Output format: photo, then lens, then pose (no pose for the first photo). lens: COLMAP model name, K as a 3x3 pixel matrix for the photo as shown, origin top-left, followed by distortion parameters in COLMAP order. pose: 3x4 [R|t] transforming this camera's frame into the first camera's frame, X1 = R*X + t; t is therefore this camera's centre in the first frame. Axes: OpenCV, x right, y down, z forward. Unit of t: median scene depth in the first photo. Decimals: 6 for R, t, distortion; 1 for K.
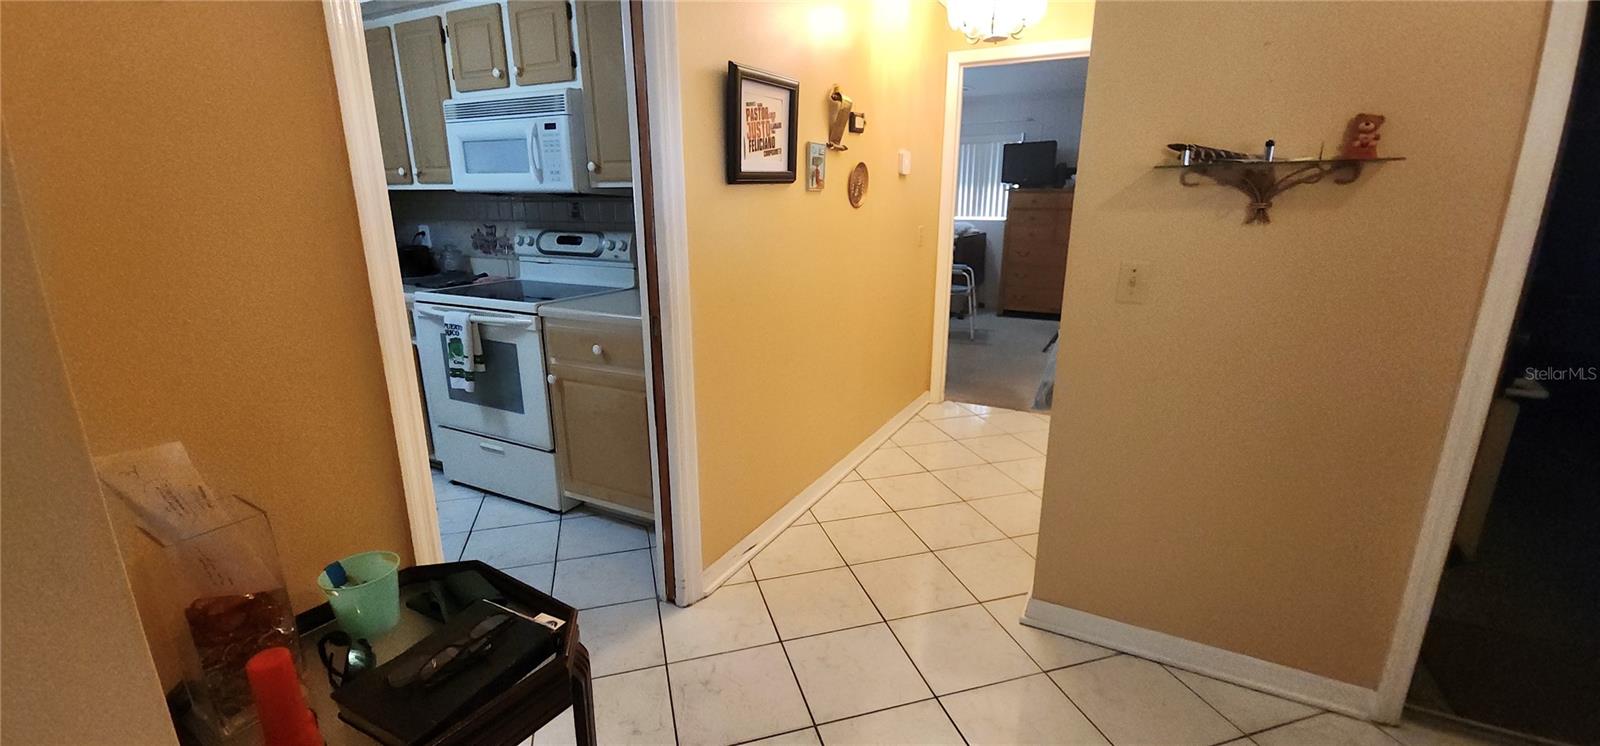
lens RADIAL K [[668.3, 0, 800.0], [0, 668.3, 373.0], [0, 0, 1]] dist [0.000148, -0.000100]
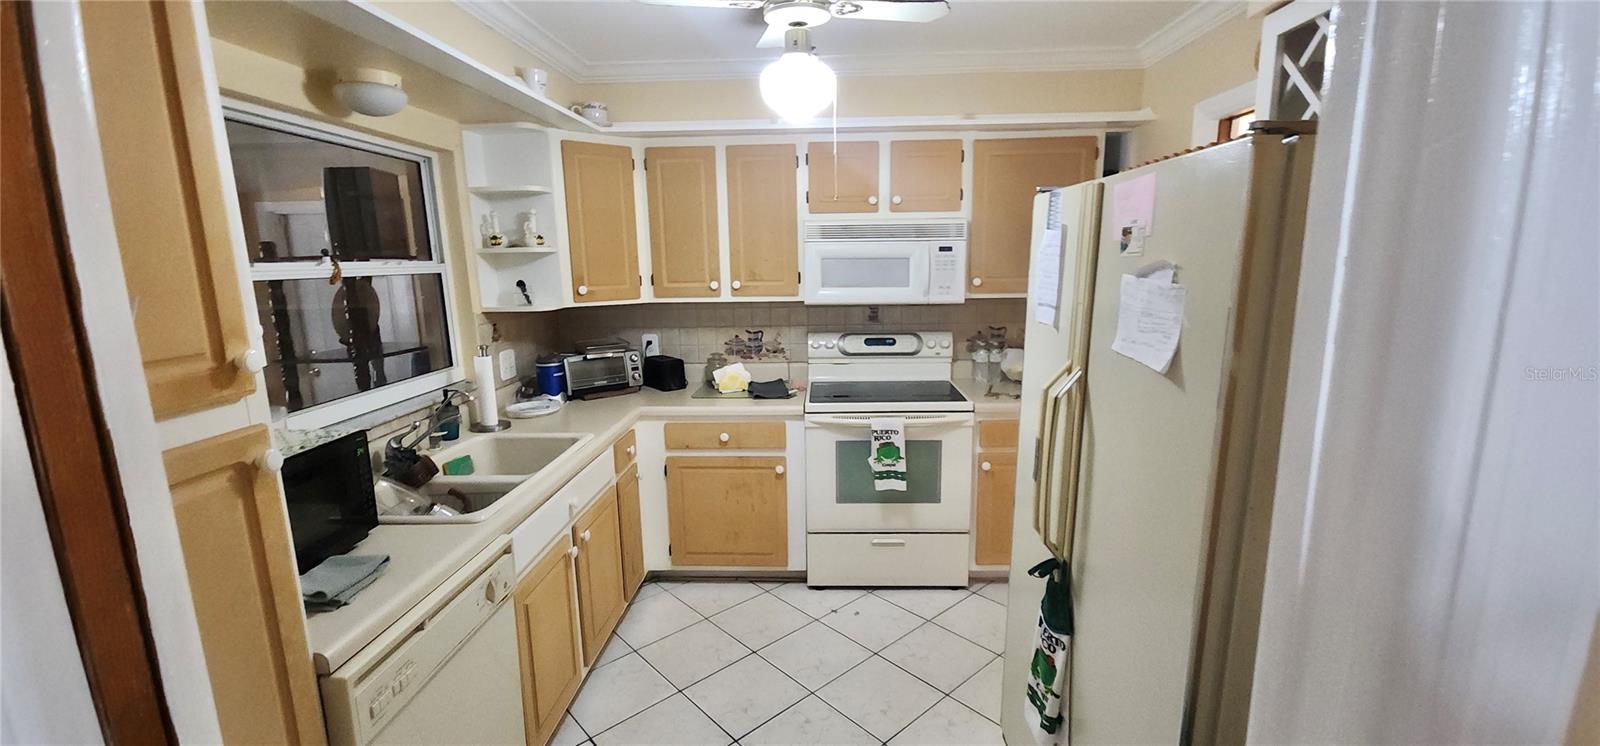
lens RADIAL K [[668.3, 0, 800.0], [0, 668.3, 373.0], [0, 0, 1]] dist [0.000148, -0.000100]
pose [[0.907967, -0.091573, 0.408914, -0.991099], [0.124601, 0.990692, -0.054810, -0.112406], [-0.400088, 0.100717, 0.910926, 0.062612]]
